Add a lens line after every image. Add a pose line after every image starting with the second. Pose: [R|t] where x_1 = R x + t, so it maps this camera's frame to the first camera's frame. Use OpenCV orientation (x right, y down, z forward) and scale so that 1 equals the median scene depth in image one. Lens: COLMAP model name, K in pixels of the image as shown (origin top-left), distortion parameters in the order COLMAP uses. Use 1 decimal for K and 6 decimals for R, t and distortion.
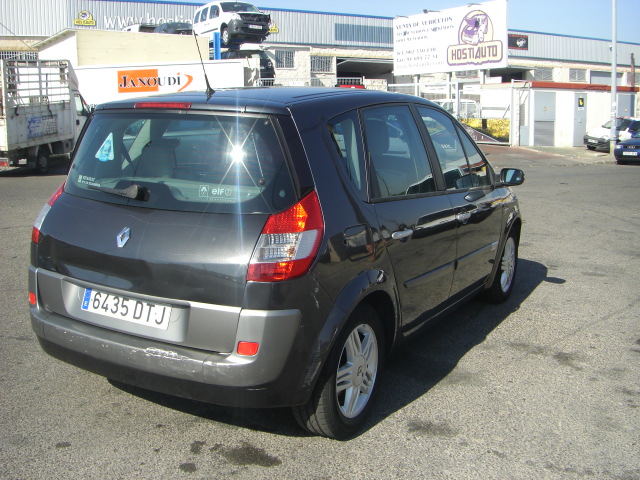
lens RADIAL K [[721.8, 0, 315.8], [0, 721.8, 238.6], [0, 0, 1]] dist [-0.148357, 0.000000]
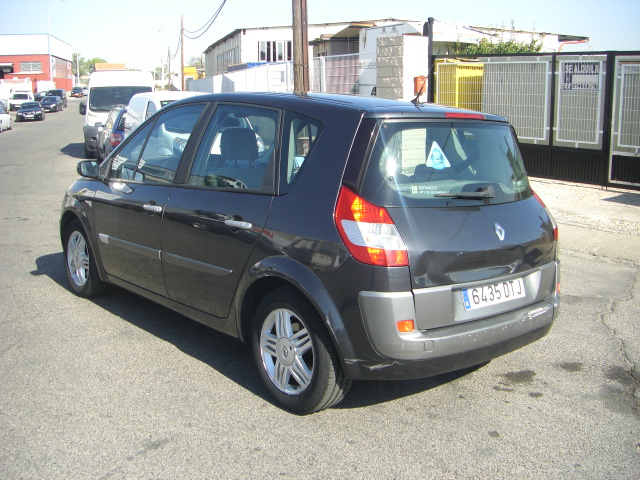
lens RADIAL K [[721.8, 0, 318.4], [0, 721.8, 239.8], [0, 0, 1]] dist [-0.148357, 0.000000]
pose [[0.344505, -0.175576, 0.922220, -1.146995], [0.150446, 0.979984, 0.130372, -0.146148], [-0.926651, 0.093831, 0.364024, 0.677745]]
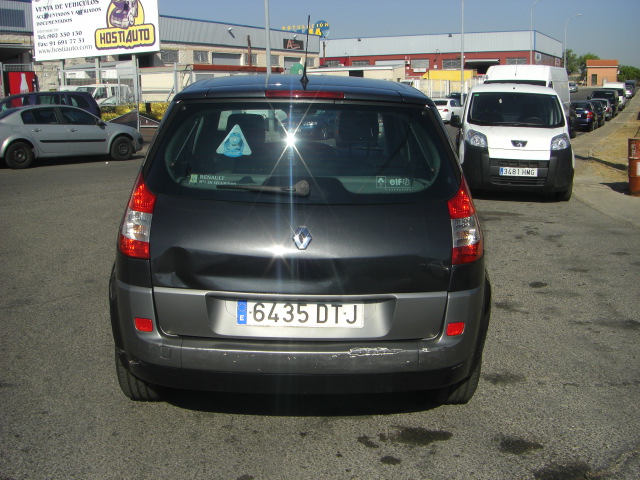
lens RADIAL K [[721.8, 0, 319.4], [0, 721.8, 243.8], [0, 0, 1]] dist [-0.148357, 0.000000]
pose [[0.856491, -0.108049, 0.504726, -0.574990], [0.092733, 0.994145, 0.055459, -0.034937], [-0.507763, -0.000695, 0.861496, 0.146786]]
